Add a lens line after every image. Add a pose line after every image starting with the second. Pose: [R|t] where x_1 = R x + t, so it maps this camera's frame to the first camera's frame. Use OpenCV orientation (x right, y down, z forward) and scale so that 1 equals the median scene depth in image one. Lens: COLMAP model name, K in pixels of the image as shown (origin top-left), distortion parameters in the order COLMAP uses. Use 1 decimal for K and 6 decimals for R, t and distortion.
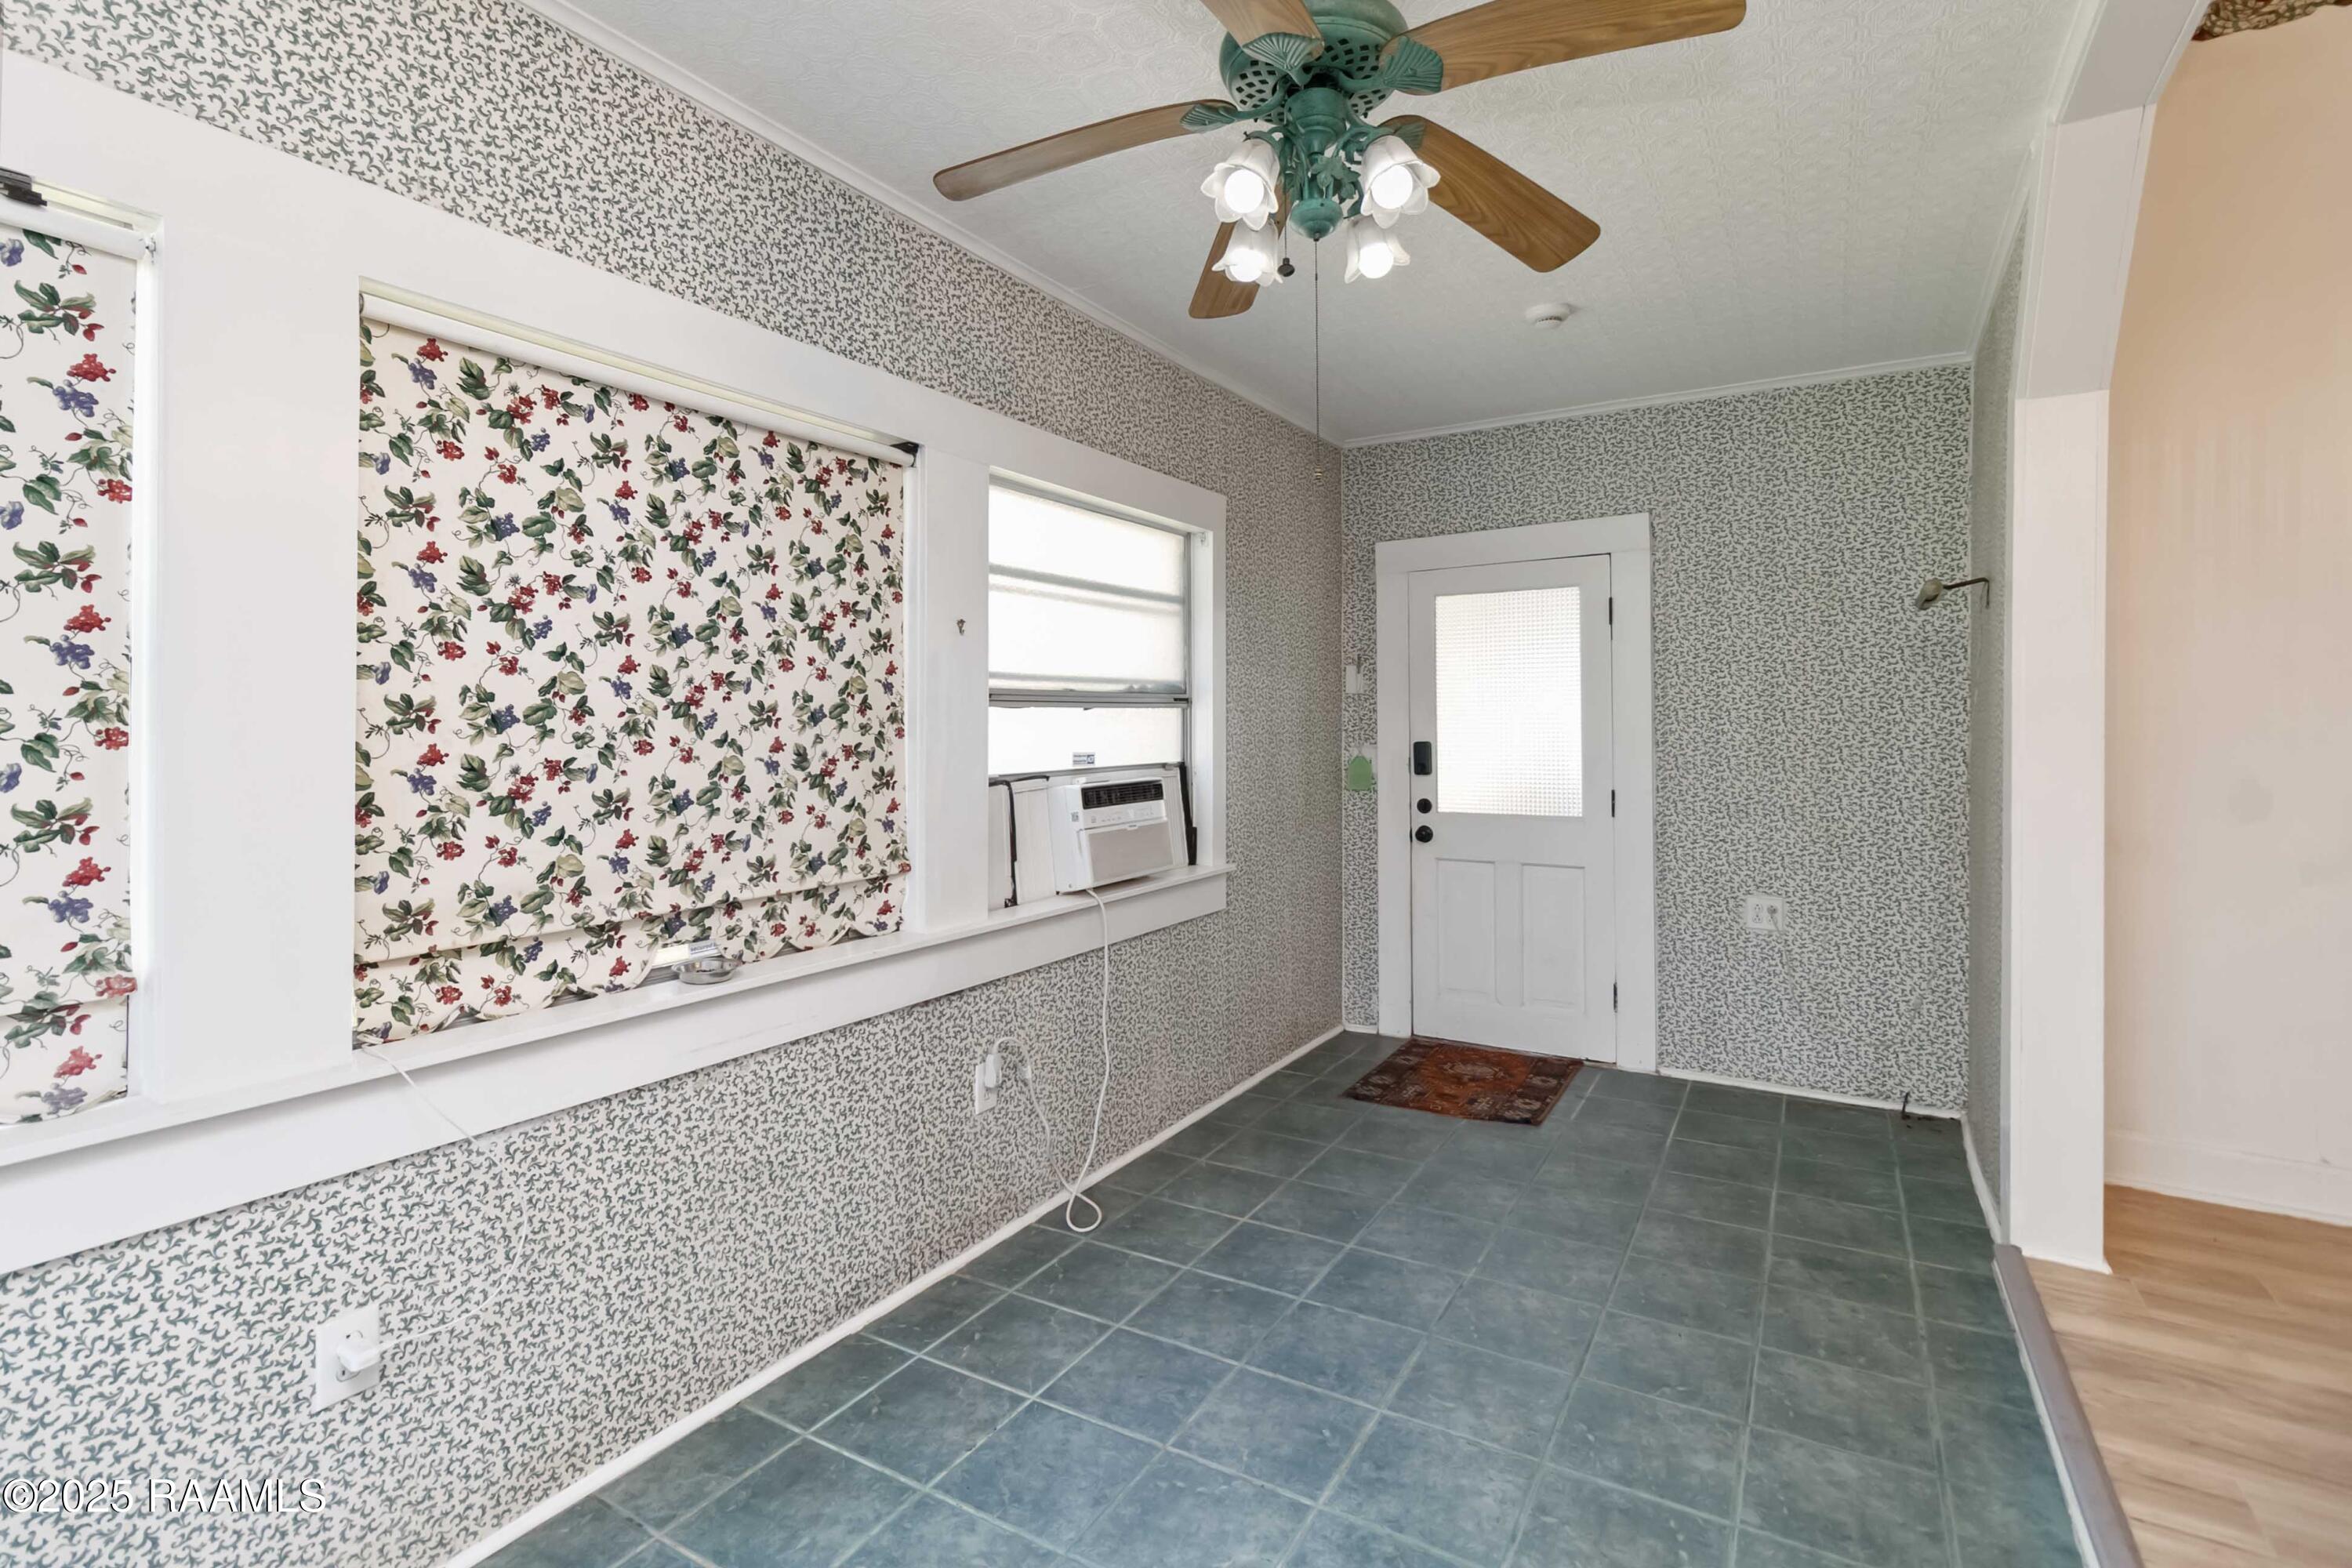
lens RADIAL K [[1103.8, 0, 1188.0], [0, 1103.8, 716.5], [0, 0, 1]] dist [0.010516, 0.005141]
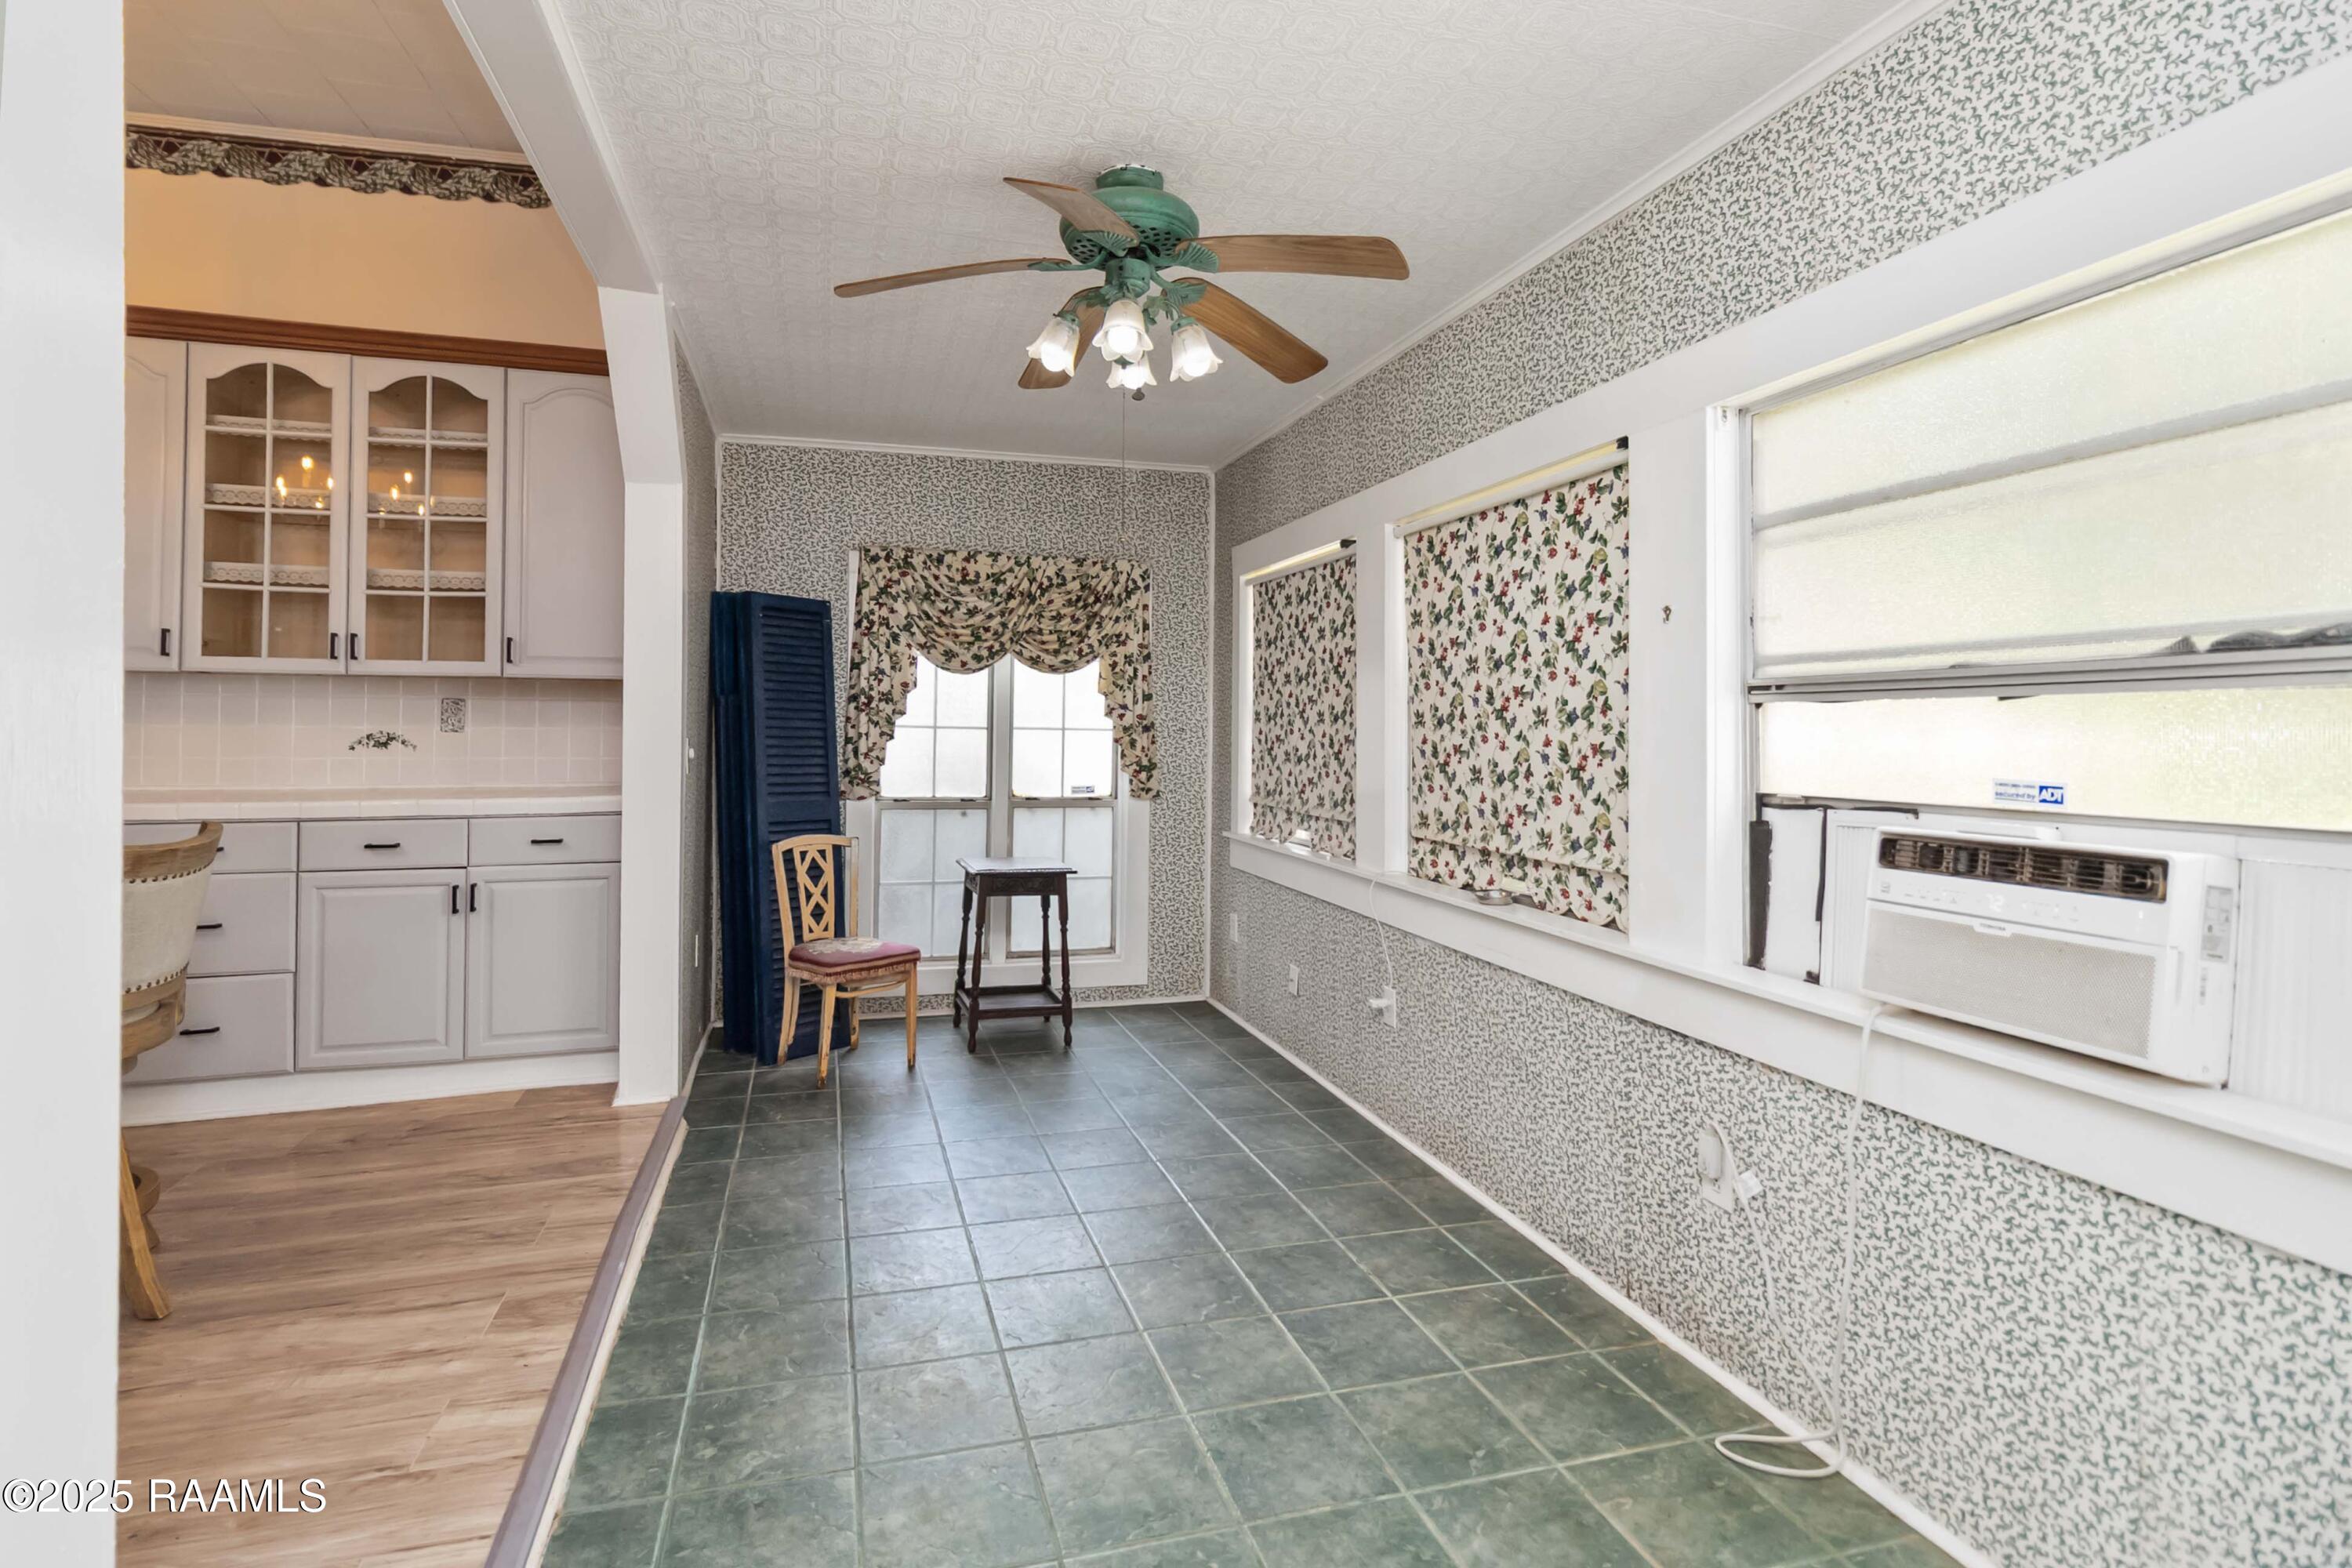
lens RADIAL K [[1103.8, 0, 1116.1], [0, 1103.8, 721.6], [0, 0, 1]] dist [0.010516, 0.005141]
pose [[-0.705470, -0.007524, -0.708700, 0.898317], [-0.003677, 0.999969, -0.006956, 0.015194], [0.708731, -0.002301, -0.705475, 1.617563]]
